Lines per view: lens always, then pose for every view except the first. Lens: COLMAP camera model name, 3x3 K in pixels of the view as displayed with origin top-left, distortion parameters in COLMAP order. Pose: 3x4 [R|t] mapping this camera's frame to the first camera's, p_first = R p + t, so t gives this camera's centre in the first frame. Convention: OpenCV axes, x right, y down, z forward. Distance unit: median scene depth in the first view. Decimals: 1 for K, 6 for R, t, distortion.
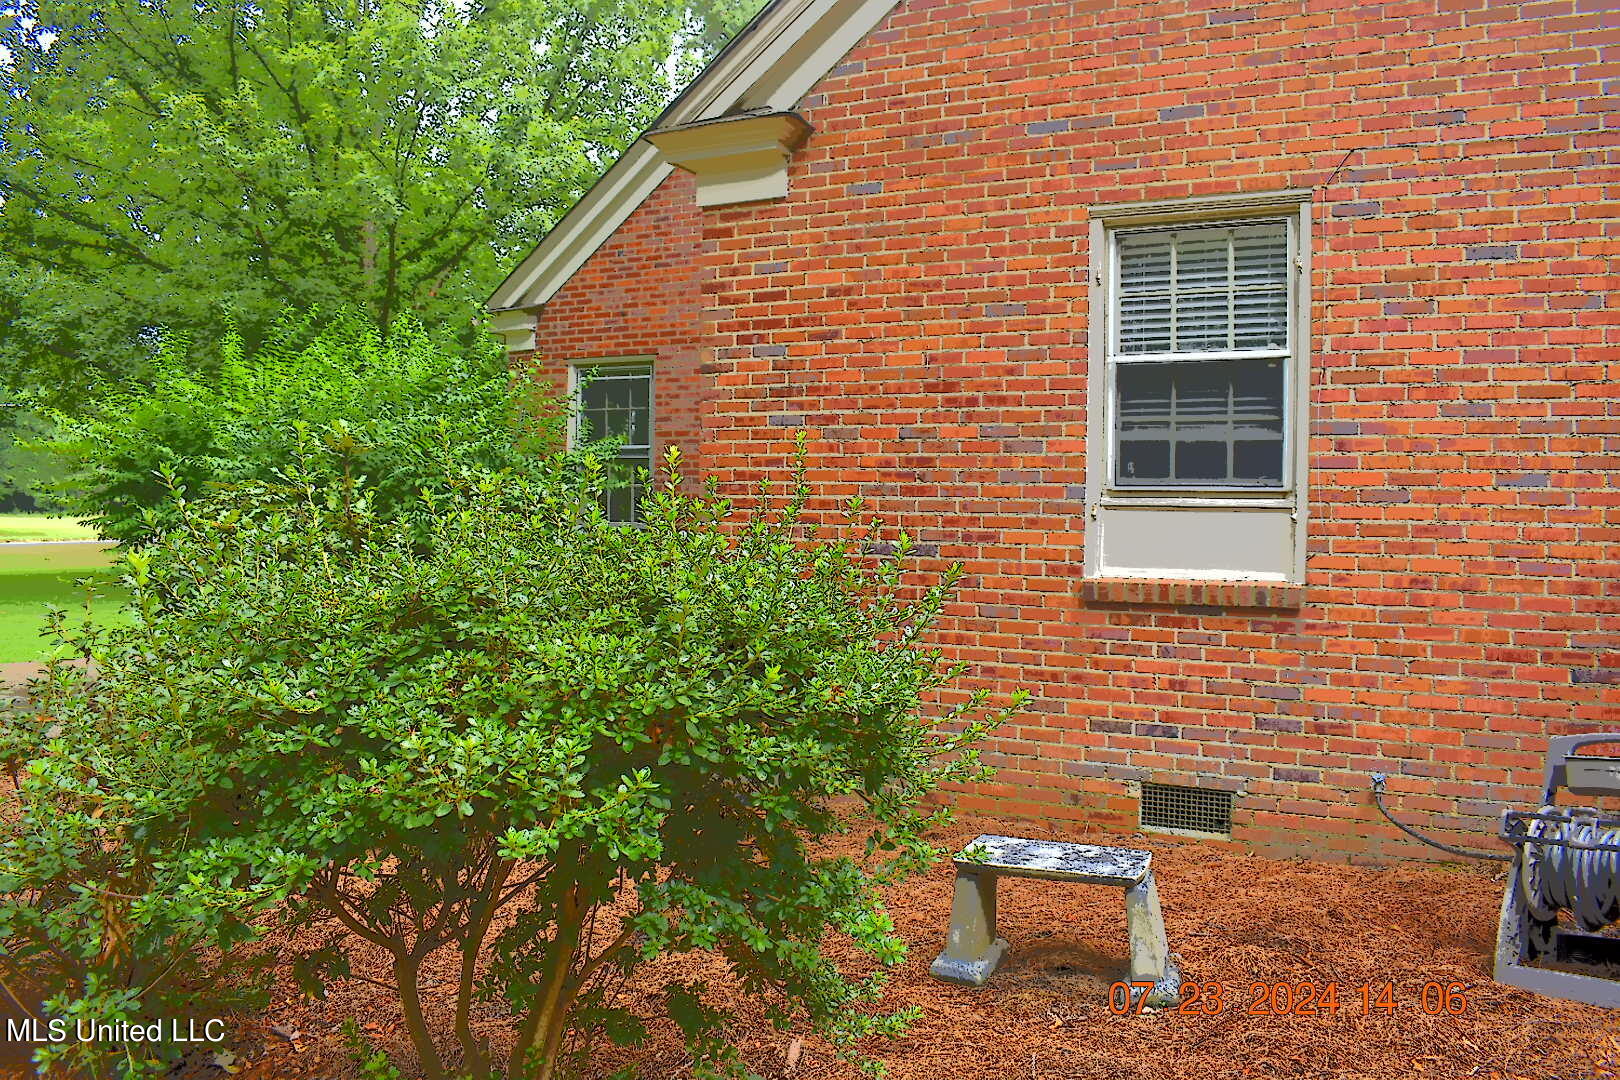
lens RADIAL K [[1261.2, 0, 810.0], [0, 1261.2, 540.0], [0, 0, 1]] dist [-0.090946, 0.005681]
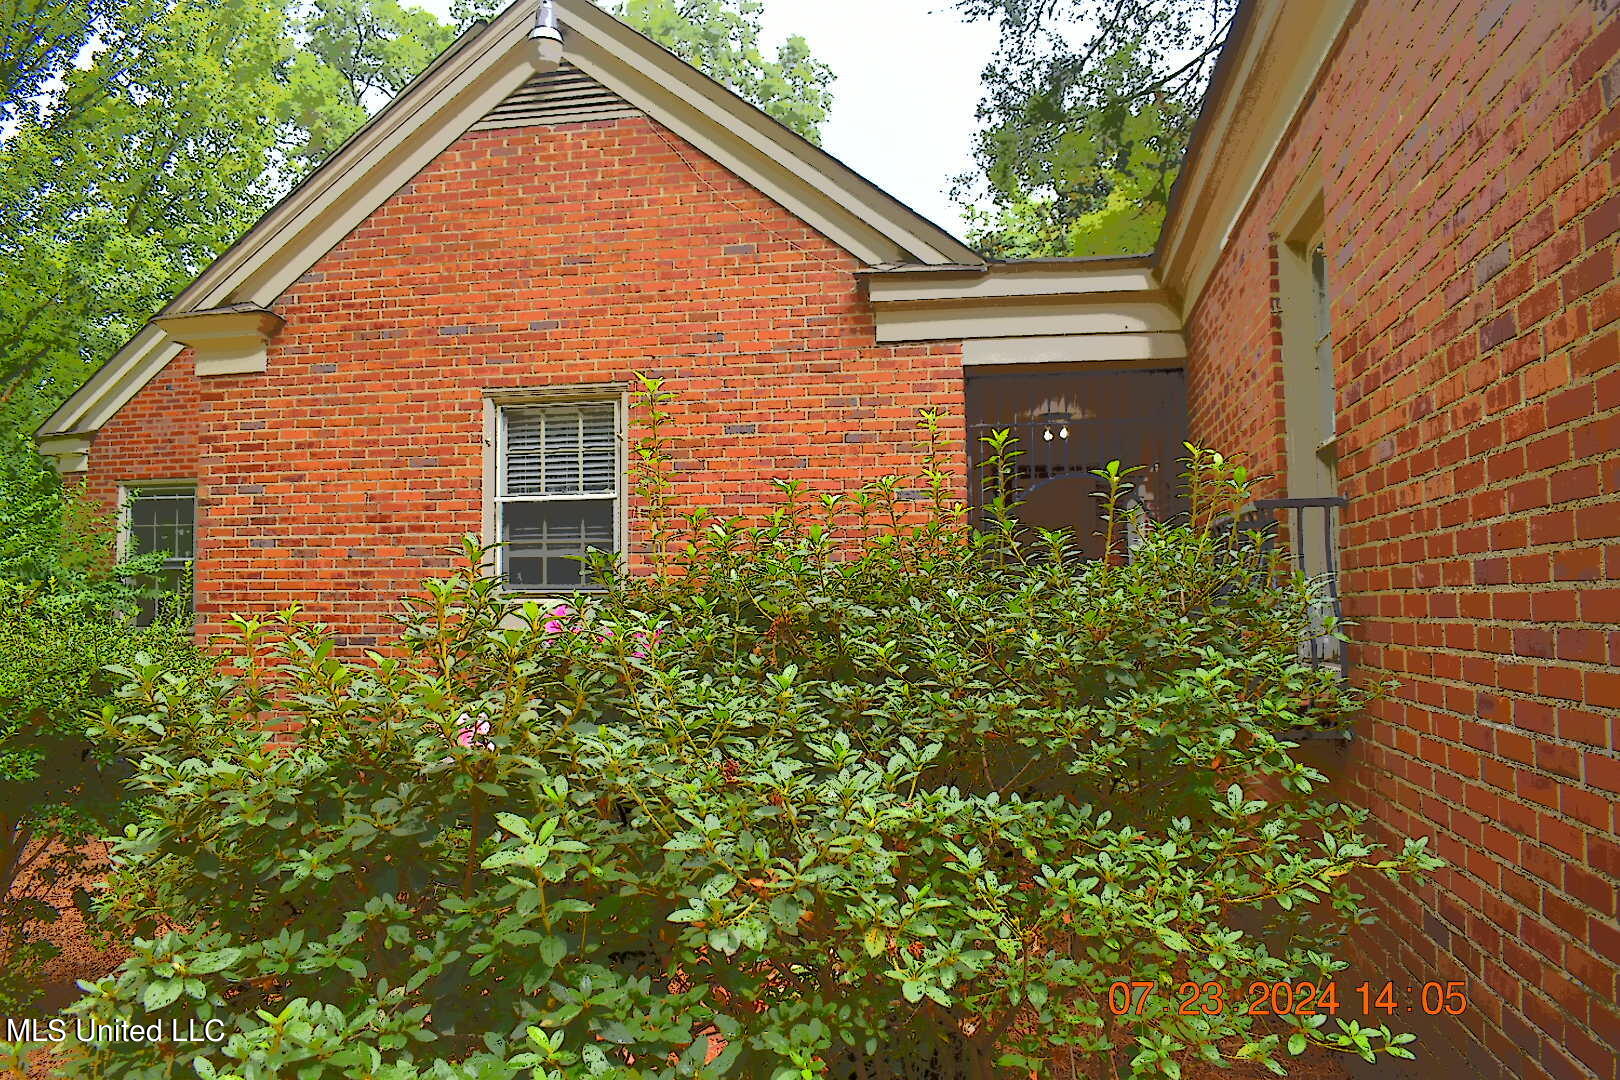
lens RADIAL K [[1261.2, 0, 810.0], [0, 1261.2, 540.0], [0, 0, 1]] dist [-0.090946, 0.005681]
pose [[0.958614, -0.005314, 0.284659, 0.163475], [0.028282, 0.996658, -0.076636, 0.015900], [-0.283300, 0.081515, 0.955561, -0.390386]]
